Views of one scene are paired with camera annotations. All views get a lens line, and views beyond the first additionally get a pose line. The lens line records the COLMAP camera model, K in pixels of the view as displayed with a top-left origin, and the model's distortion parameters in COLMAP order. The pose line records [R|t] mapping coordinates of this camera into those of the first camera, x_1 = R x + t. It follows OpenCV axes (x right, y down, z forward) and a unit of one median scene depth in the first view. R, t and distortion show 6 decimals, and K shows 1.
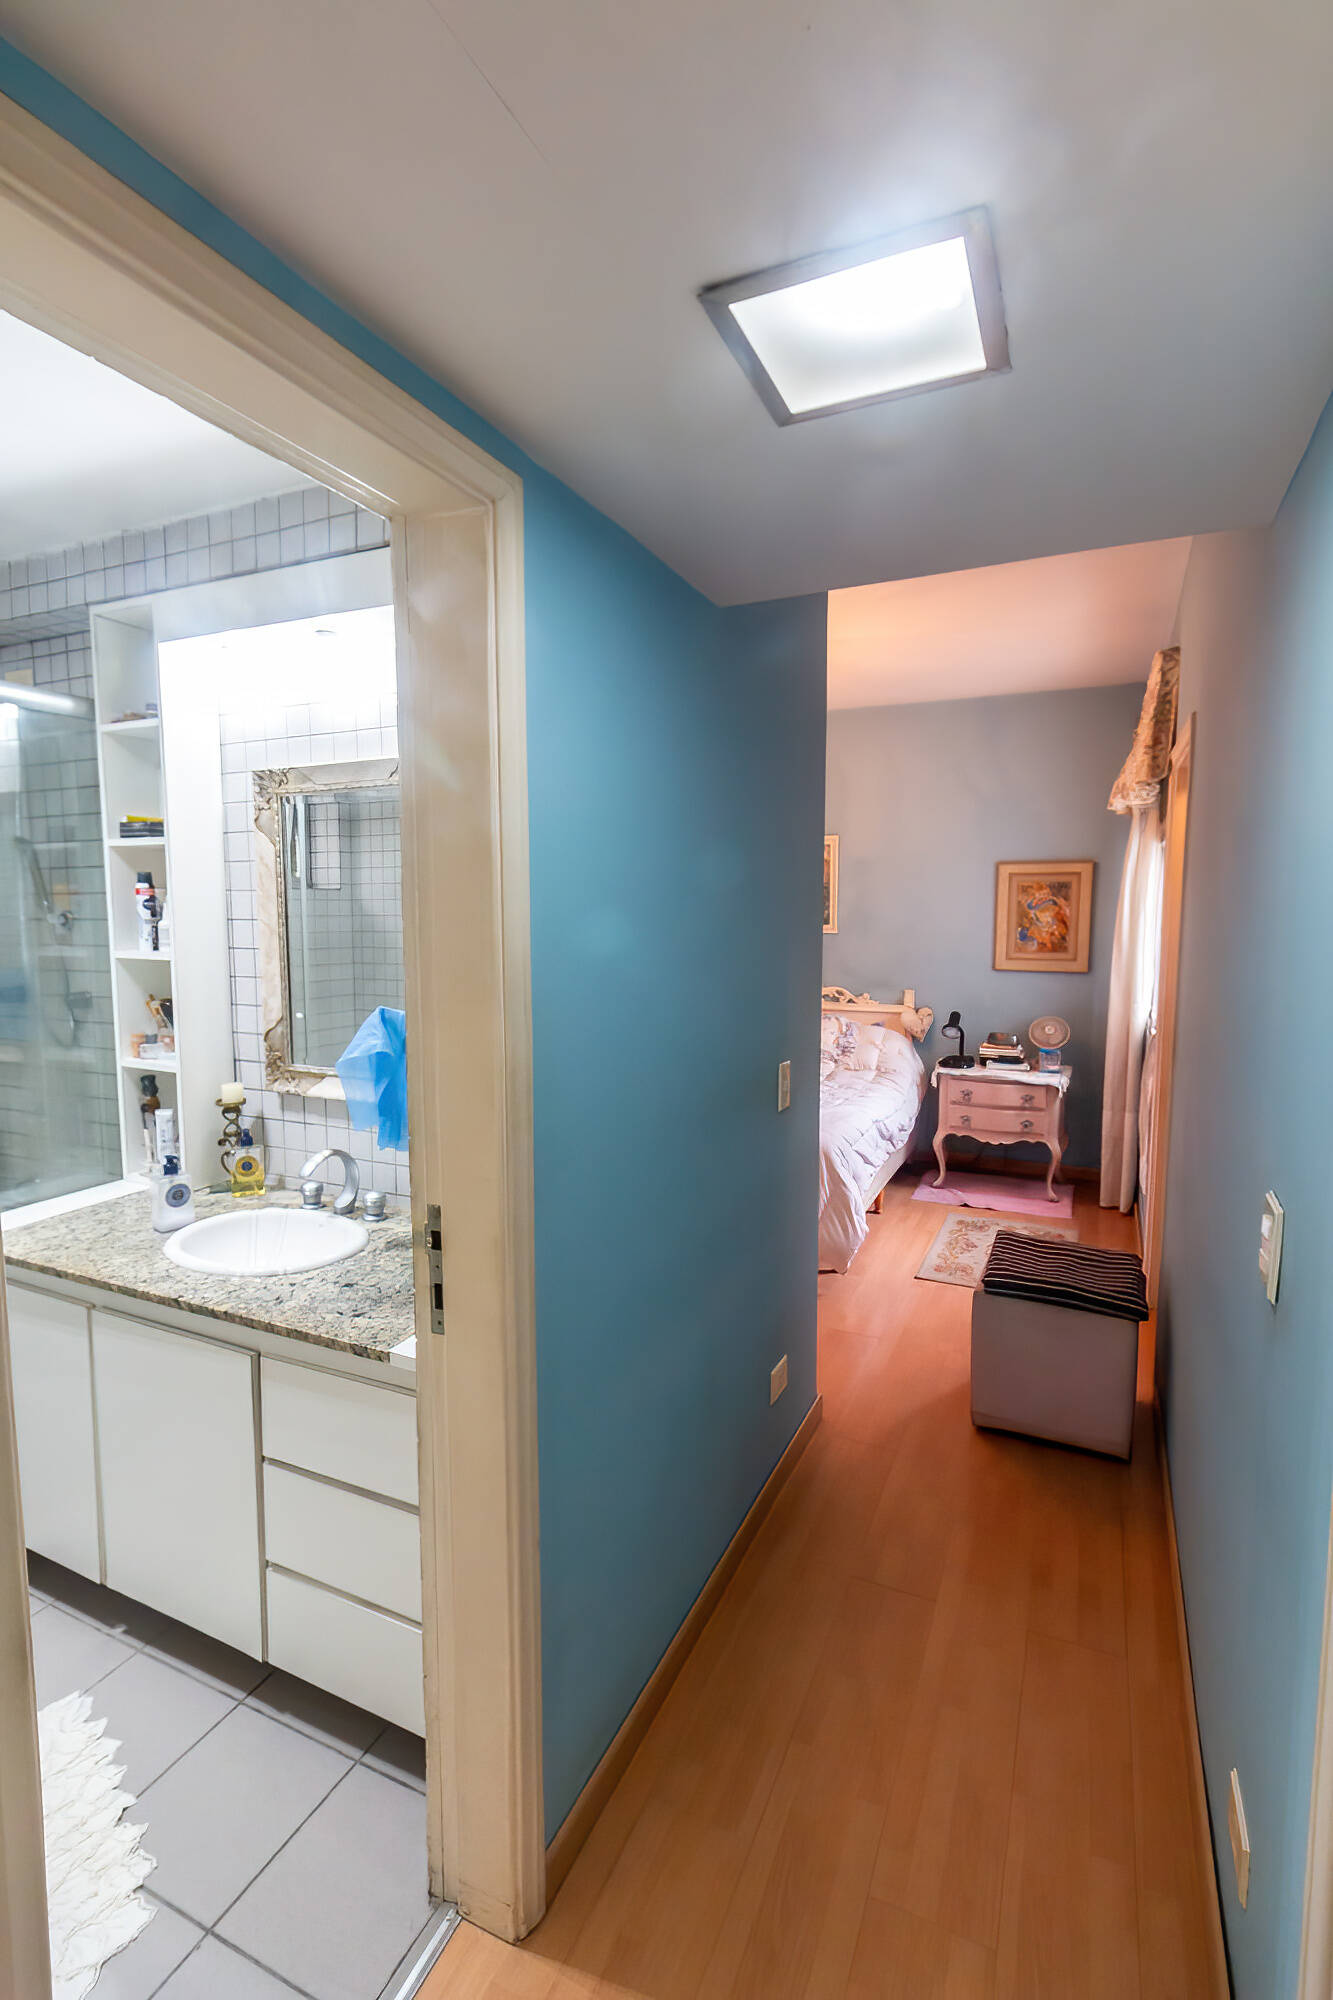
lens RADIAL K [[915.8, 0, 678.6], [0, 915.8, 1005.3], [0, 0, 1]] dist [0.008147, -0.000548]
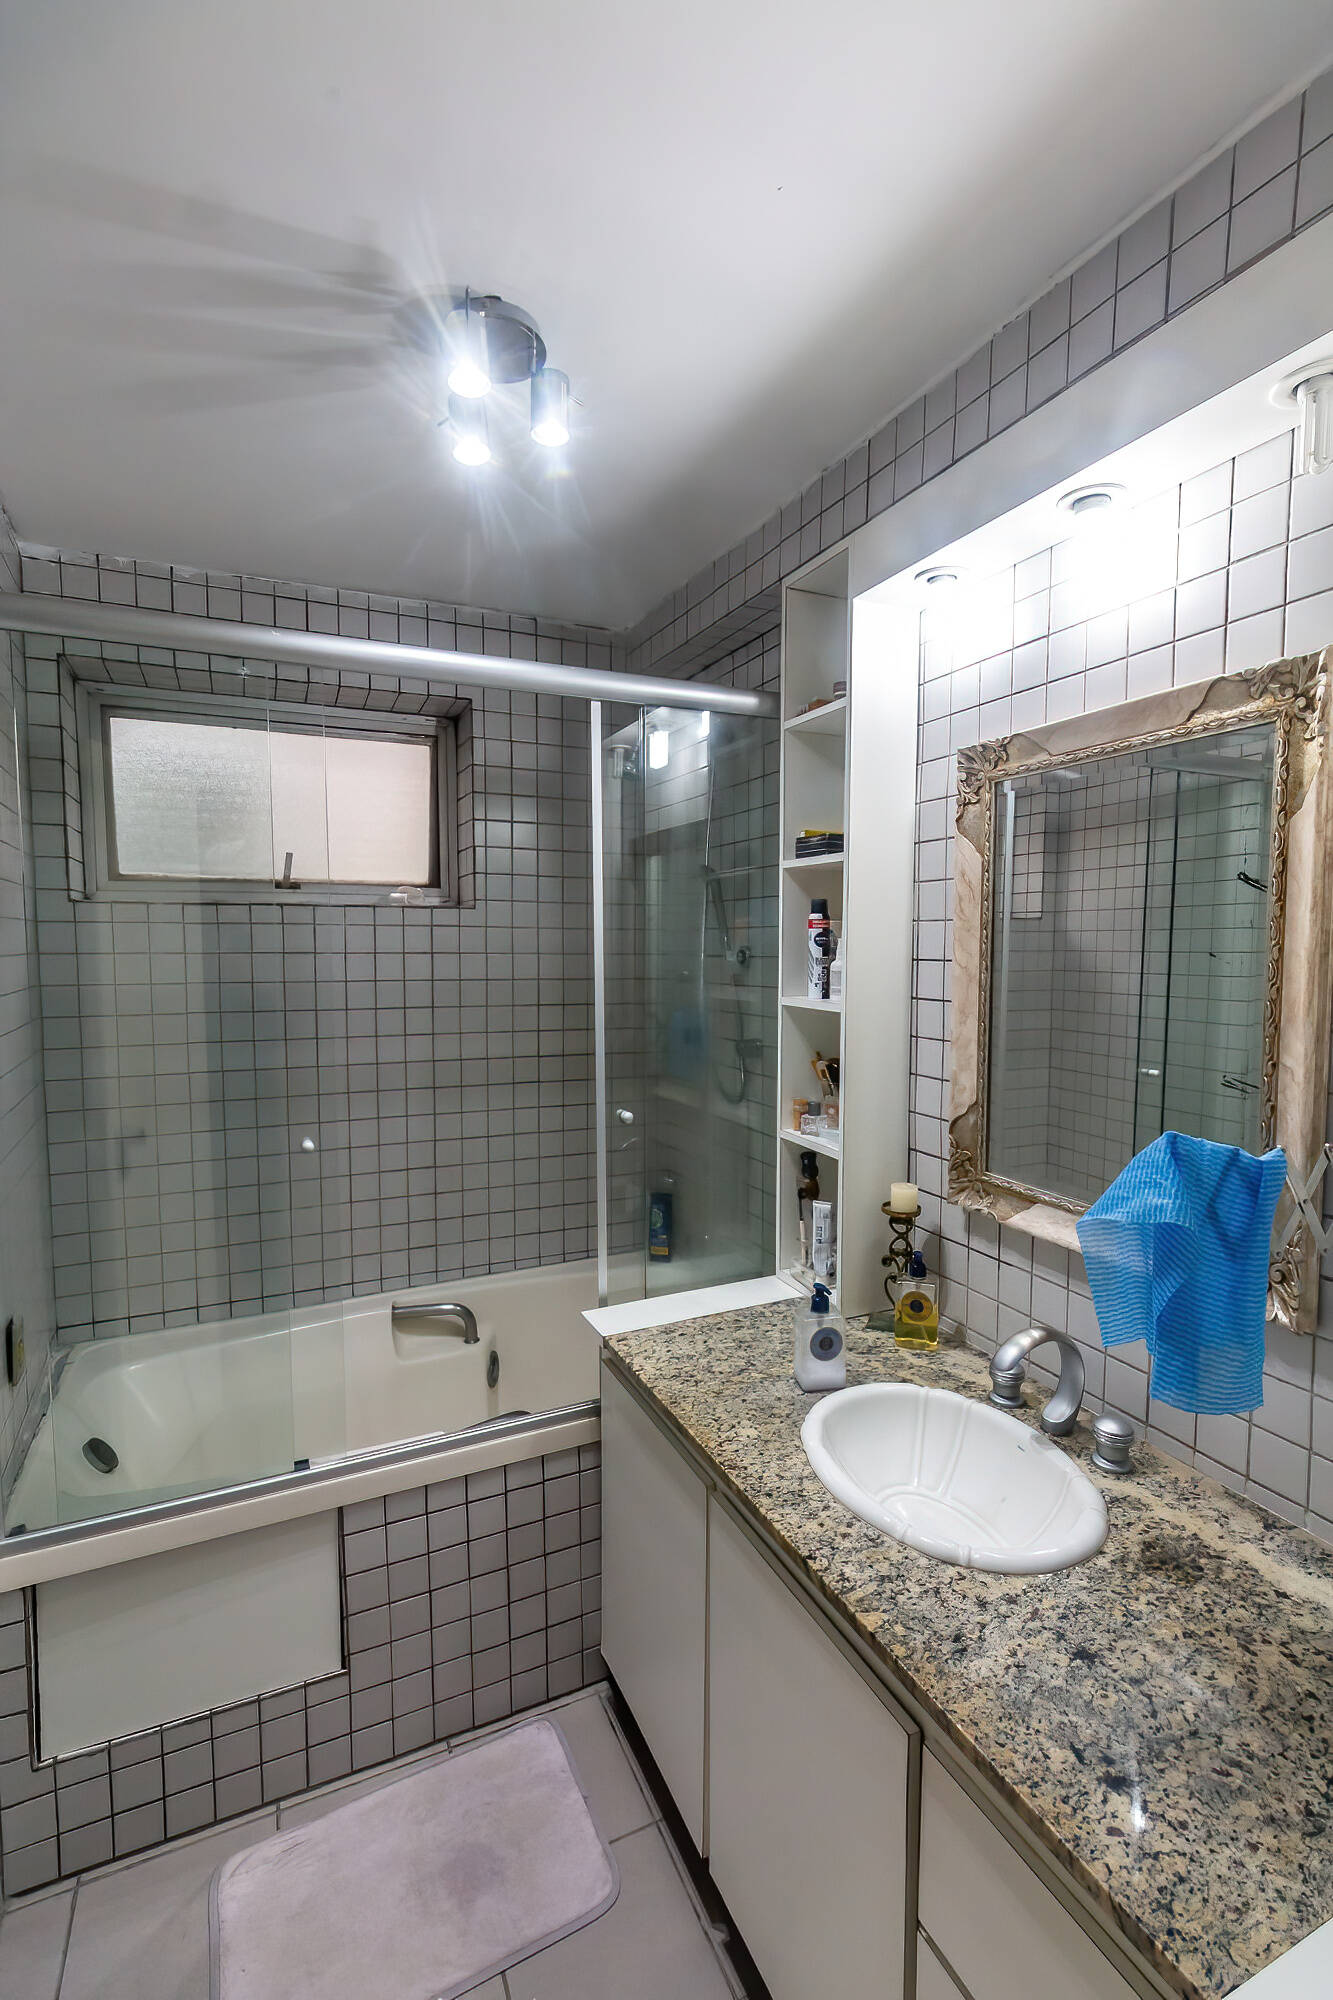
lens RADIAL K [[925.8, 0, 681.5], [0, 925.8, 1008.0], [0, 0, 1]] dist [0.004134, 0.000398]
pose [[0.768260, 0.043595, -0.638652, -0.154526], [-0.063921, 0.997916, -0.008774, -0.035718], [0.636939, 0.047564, 0.769446, 0.305931]]
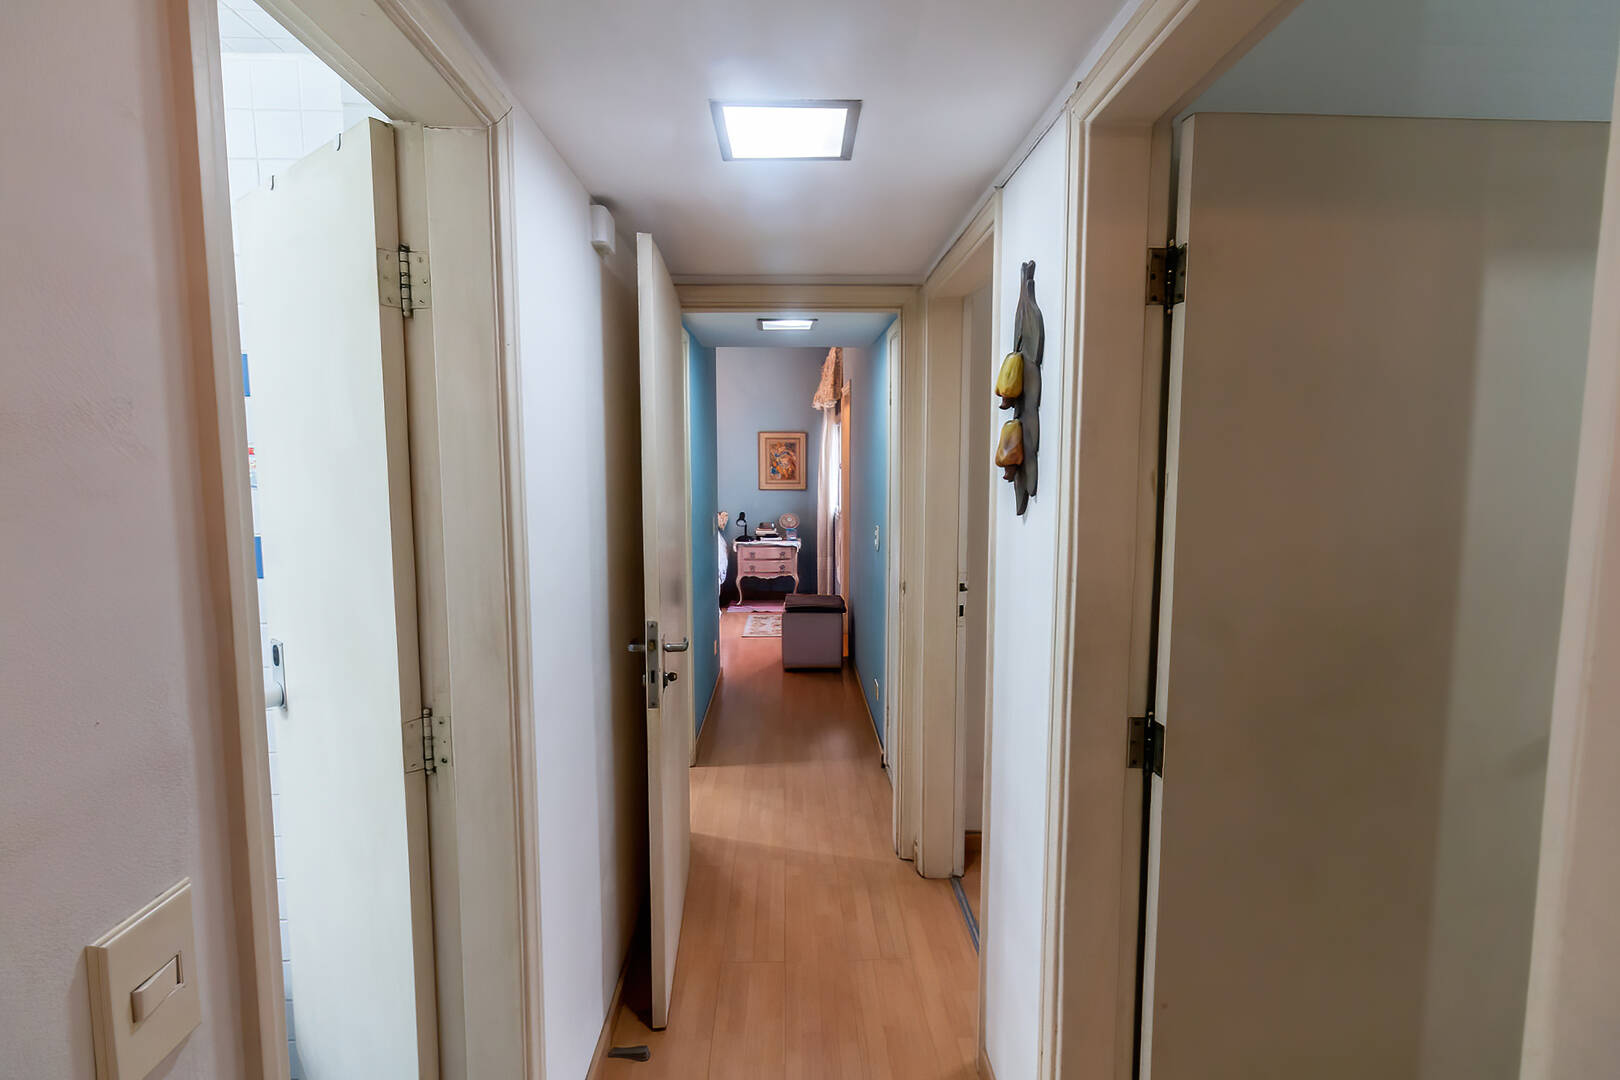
lens RADIAL K [[754.9, 0, 815.0], [0, 754.9, 526.4], [0, 0, 1]] dist [0.000277, 0.000231]
pose [[0.893387, -0.038417, 0.447642, -0.519730], [0.045377, 0.998958, -0.004831, 0.103982], [-0.446990, 0.024629, 0.894200, -0.888237]]
